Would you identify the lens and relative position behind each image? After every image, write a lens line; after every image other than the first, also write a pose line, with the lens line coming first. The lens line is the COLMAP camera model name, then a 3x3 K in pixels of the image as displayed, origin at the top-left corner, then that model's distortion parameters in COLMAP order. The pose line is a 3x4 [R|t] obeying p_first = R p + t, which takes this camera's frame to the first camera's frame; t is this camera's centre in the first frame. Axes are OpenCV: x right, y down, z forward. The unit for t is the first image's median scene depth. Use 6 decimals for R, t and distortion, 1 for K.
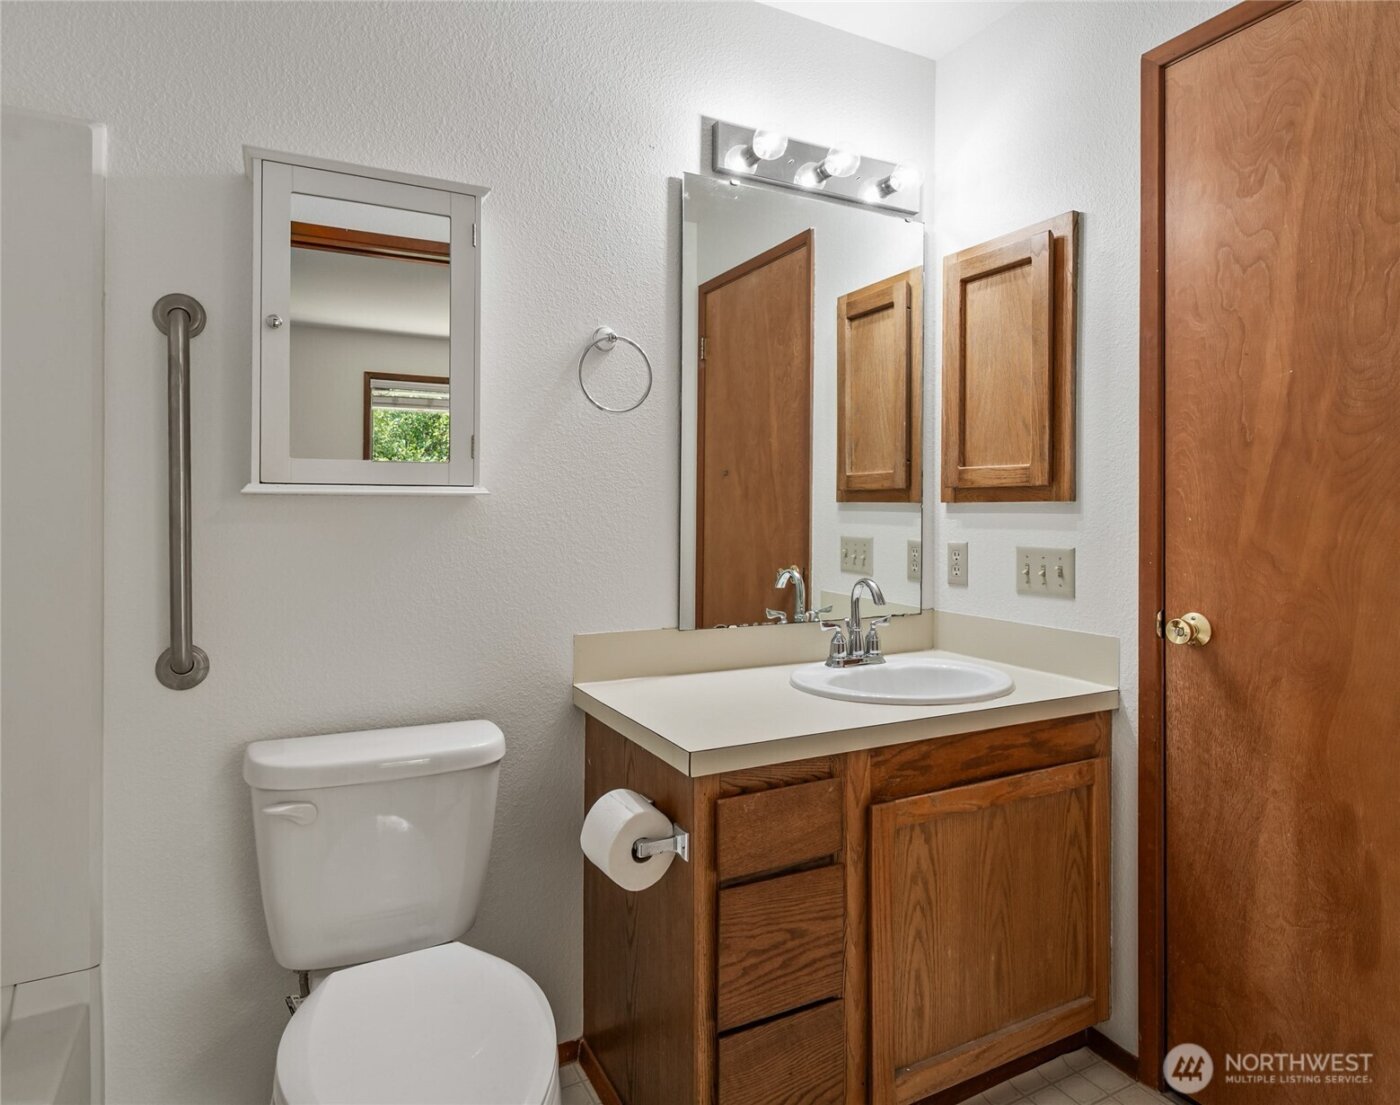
lens RADIAL K [[874.7, 0, 702.0], [0, 874.7, 497.5], [0, 0, 1]] dist [0.005370, 0.000962]
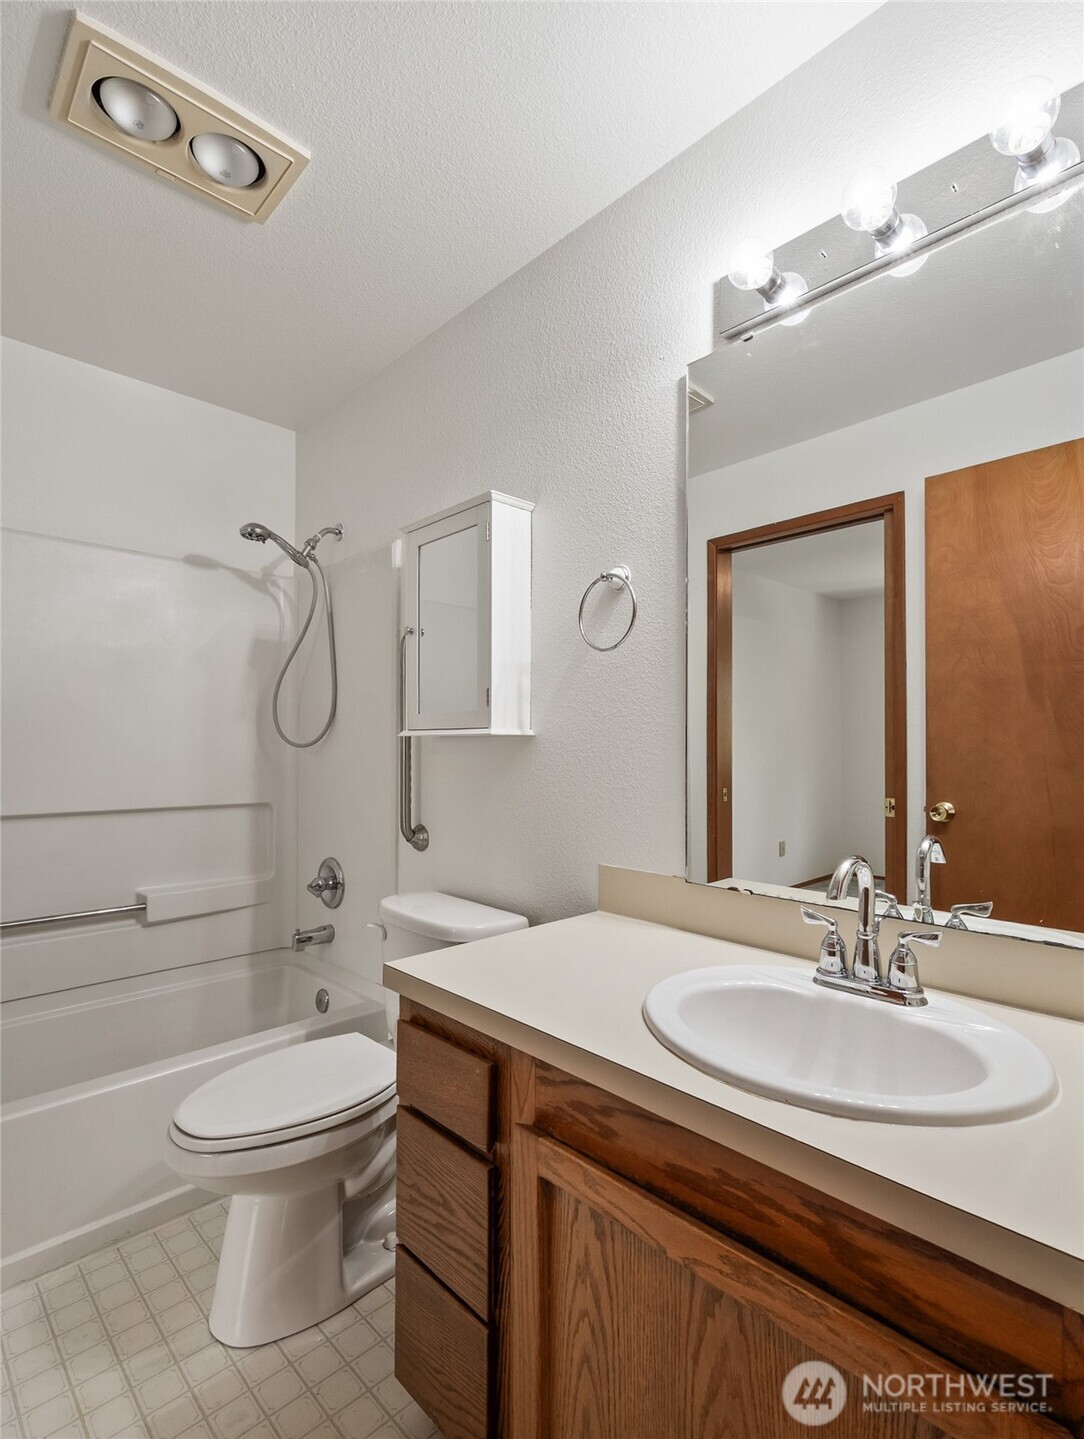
lens RADIAL K [[696.7, 0, 540.2], [0, 696.7, 747.4], [0, 0, 1]] dist [-0.000884, -0.001632]
pose [[0.276242, -0.001265, -0.961087, 0.759161], [0.006133, 0.999981, 0.000447, 0.016783], [0.961068, -0.006018, 0.276245, 0.812239]]
